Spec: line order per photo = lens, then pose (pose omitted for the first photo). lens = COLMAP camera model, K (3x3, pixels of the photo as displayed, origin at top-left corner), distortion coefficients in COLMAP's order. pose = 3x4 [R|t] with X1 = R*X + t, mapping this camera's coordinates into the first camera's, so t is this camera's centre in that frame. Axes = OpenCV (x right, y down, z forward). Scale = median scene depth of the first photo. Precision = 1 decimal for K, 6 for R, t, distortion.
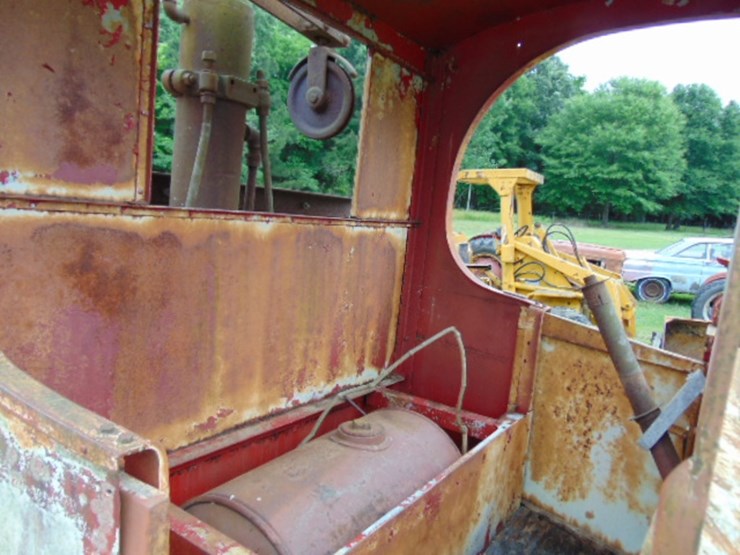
lens RADIAL K [[551.0, 0, 368.7], [0, 551.0, 276.3], [0, 0, 1]] dist [-0.020426, 0.053552]
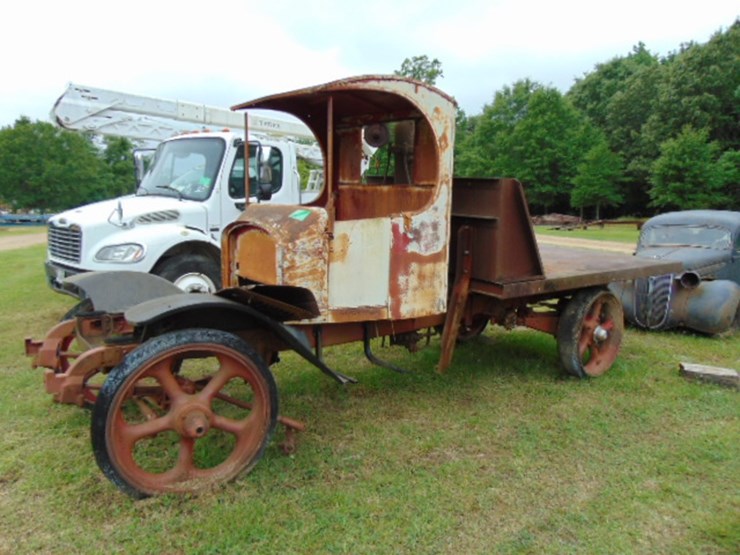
lens RADIAL K [[551.0, 0, 368.7], [0, 551.0, 276.3], [0, 0, 1]] dist [-0.020426, 0.053552]
pose [[-0.306684, 0.047025, -0.950649, 2.508848], [-0.174745, 0.979020, 0.104802, 0.083290], [0.935633, 0.198262, -0.292032, 1.623813]]
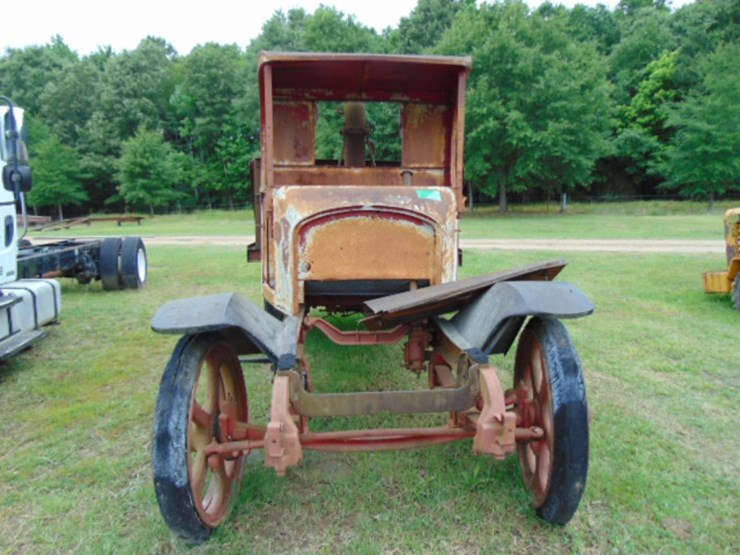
lens RADIAL K [[551.0, 0, 368.7], [0, 551.0, 276.3], [0, 0, 1]] dist [-0.020426, 0.053552]
pose [[0.613910, 0.022440, -0.789057, 1.960255], [-0.049885, 0.998701, -0.010411, 0.452694], [0.787798, 0.045754, 0.614232, -0.733534]]
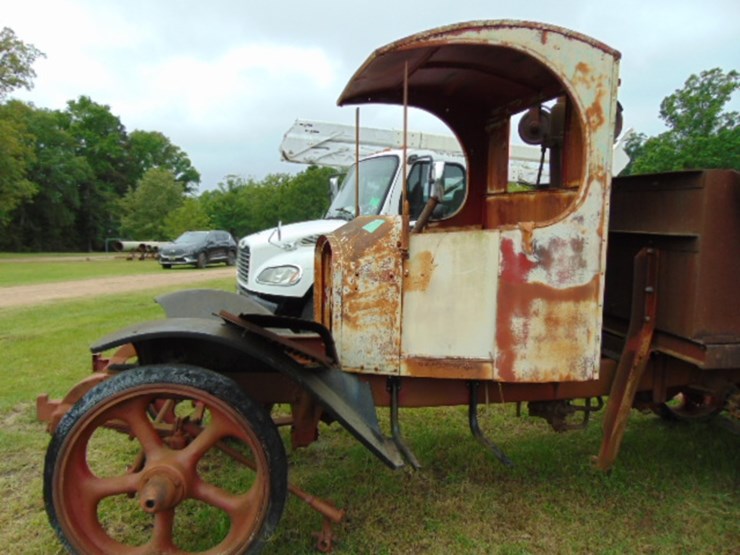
lens RADIAL K [[551.0, 0, 368.7], [0, 551.0, 276.3], [0, 0, 1]] dist [-0.020426, 0.053552]
pose [[-0.694882, -0.034838, -0.718279, 1.676709], [-0.177161, 0.976335, 0.124036, 0.068184], [0.696960, 0.213441, -0.684610, 1.823154]]
